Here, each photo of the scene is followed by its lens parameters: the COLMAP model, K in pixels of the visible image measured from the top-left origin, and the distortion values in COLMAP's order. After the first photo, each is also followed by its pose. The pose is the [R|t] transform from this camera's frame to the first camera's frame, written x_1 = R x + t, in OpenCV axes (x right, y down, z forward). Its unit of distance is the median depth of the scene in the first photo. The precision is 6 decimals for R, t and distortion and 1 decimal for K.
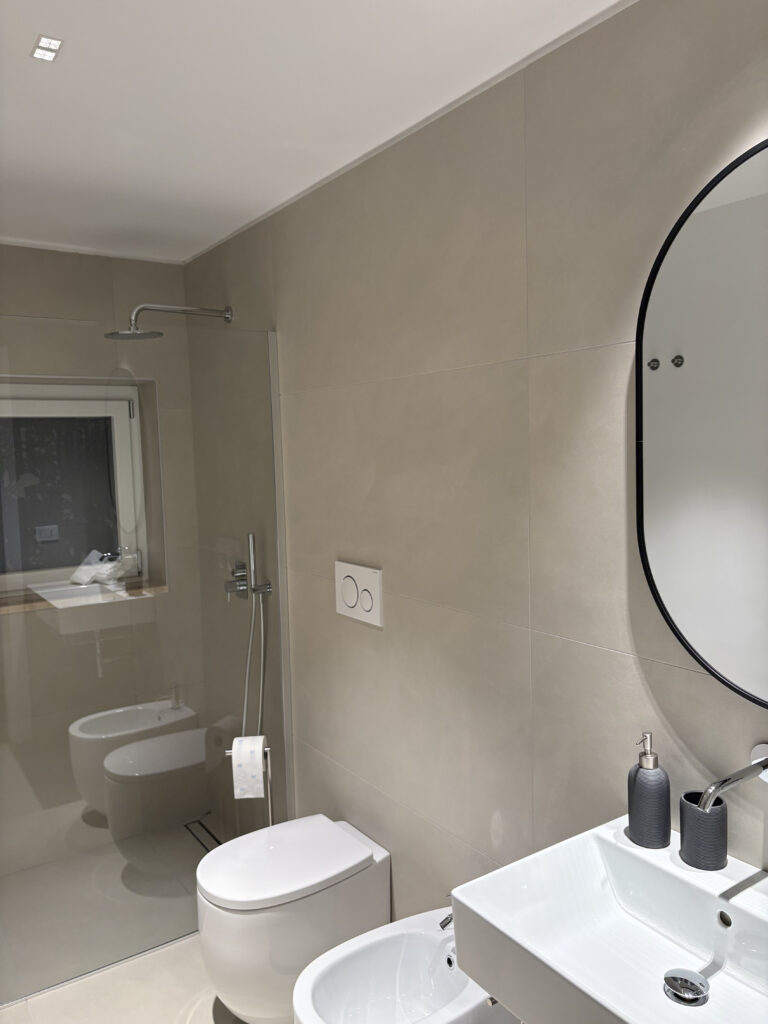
lens RADIAL K [[779.3, 0, 384.0], [0, 779.3, 512.0], [0, 0, 1]] dist [0.001807, -0.005786]
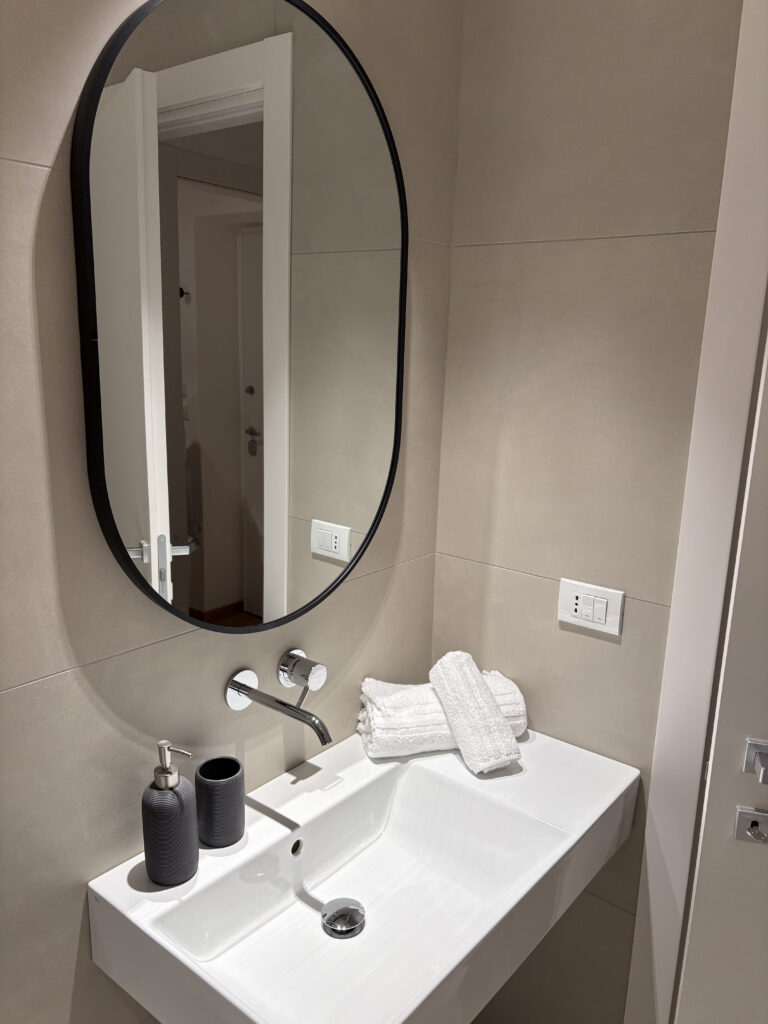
lens RADIAL K [[779.3, 0, 384.0], [0, 779.3, 512.0], [0, 0, 1]] dist [0.001807, -0.005786]
pose [[-0.293180, -0.187300, 0.937531, -0.194444], [0.055656, 0.975615, 0.212313, -0.039526], [-0.954436, 0.114426, -0.275606, 0.504492]]
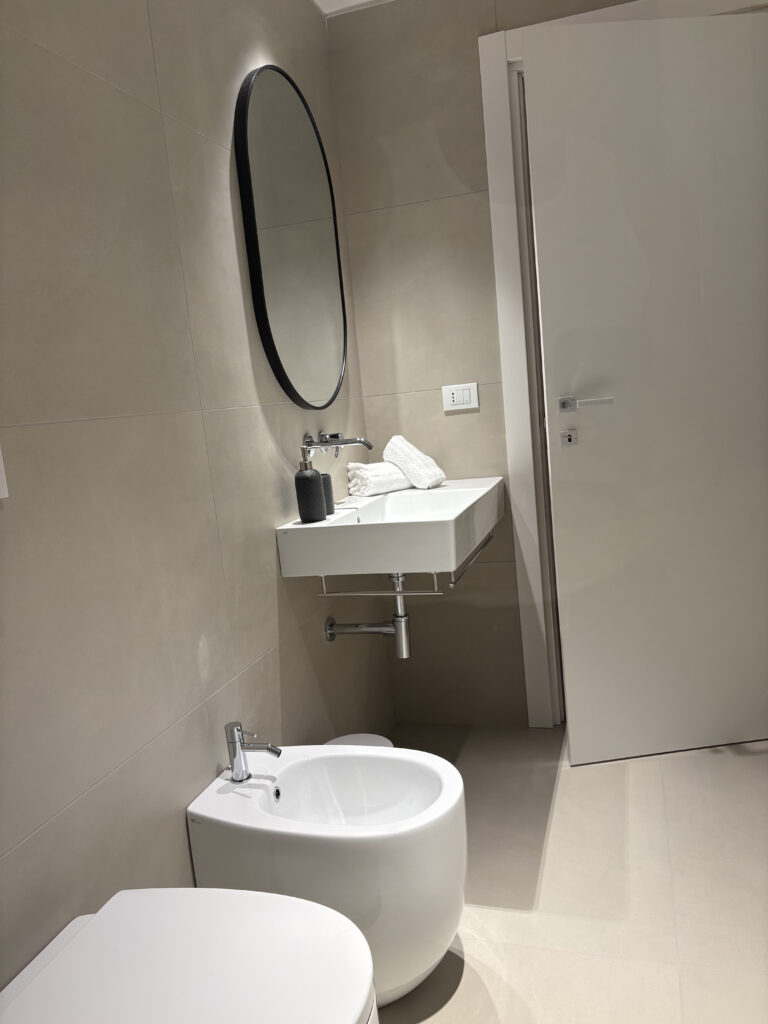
lens RADIAL K [[779.3, 0, 384.0], [0, 779.3, 512.0], [0, 0, 1]] dist [0.001807, -0.005786]
pose [[-0.619392, -0.030810, 0.784477, -0.460740], [0.179447, 0.967221, 0.179671, 0.086767], [-0.764299, 0.252059, -0.593560, 0.916473]]
